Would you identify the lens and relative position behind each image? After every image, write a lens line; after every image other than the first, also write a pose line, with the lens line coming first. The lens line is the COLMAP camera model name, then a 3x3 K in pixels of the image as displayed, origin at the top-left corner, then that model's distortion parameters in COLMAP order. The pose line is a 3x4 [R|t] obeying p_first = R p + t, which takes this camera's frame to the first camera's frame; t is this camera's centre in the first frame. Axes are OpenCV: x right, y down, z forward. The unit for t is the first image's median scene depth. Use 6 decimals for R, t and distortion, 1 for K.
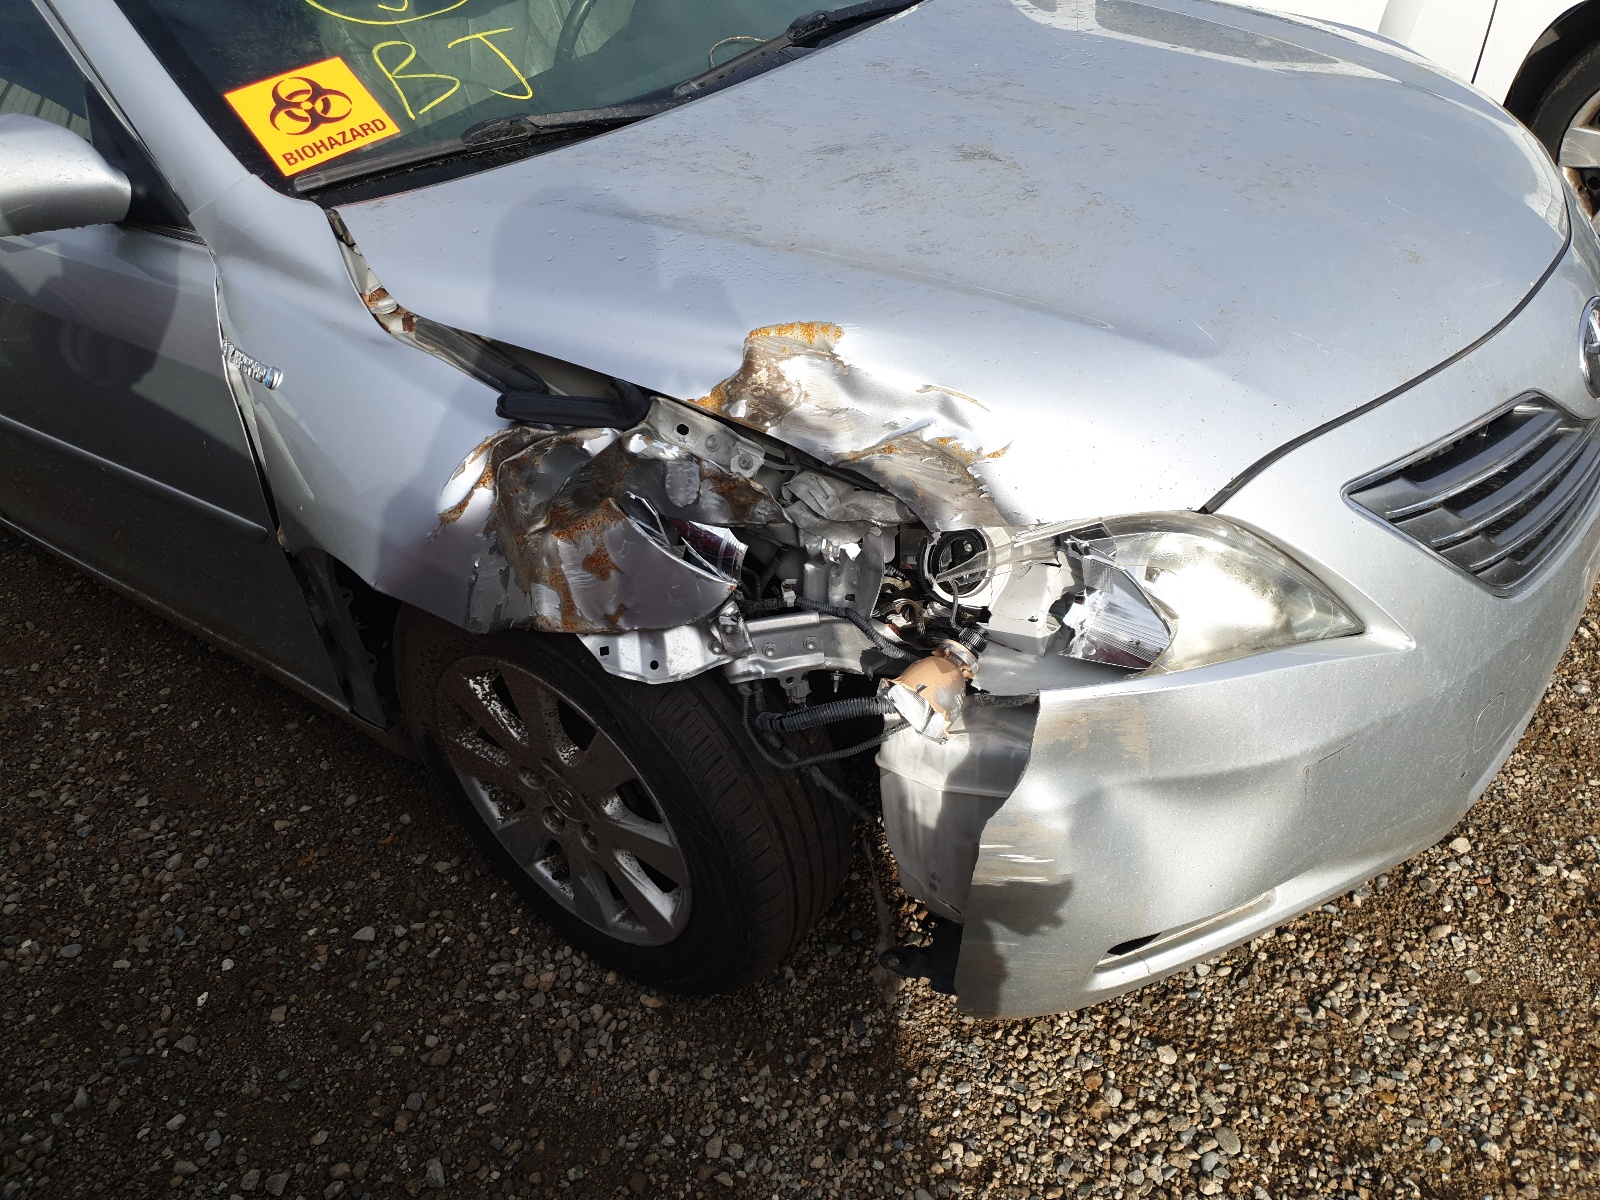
lens RADIAL K [[1263.5, 0, 800.0], [0, 1263.5, 600.0], [0, 0, 1]] dist [0.018613, 0.009946]
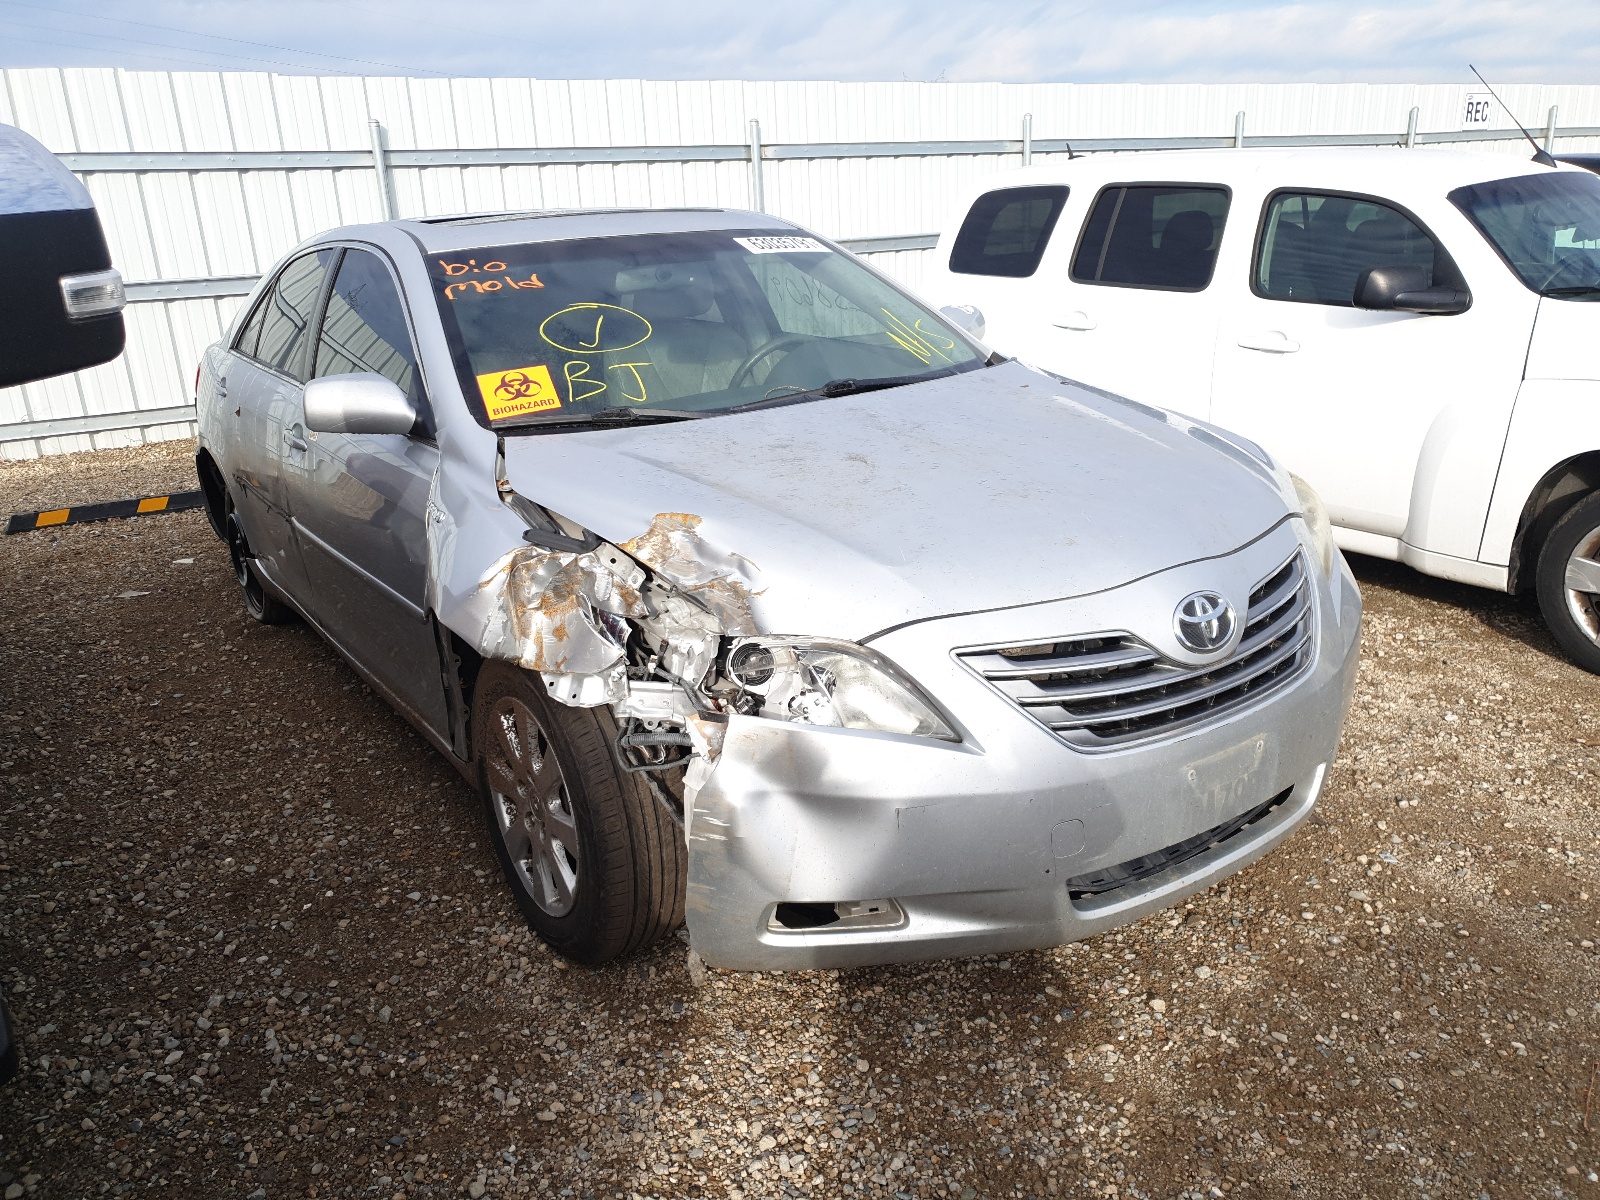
lens RADIAL K [[1313.8, 0, 800.0], [0, 1313.8, 600.0], [0, 0, 1]] dist [0.038676, -0.008796]
pose [[0.944813, 0.158682, -0.286614, 0.584267], [-0.233527, 0.939794, -0.249503, 0.267067], [0.229767, 0.302666, 0.924987, -0.538803]]
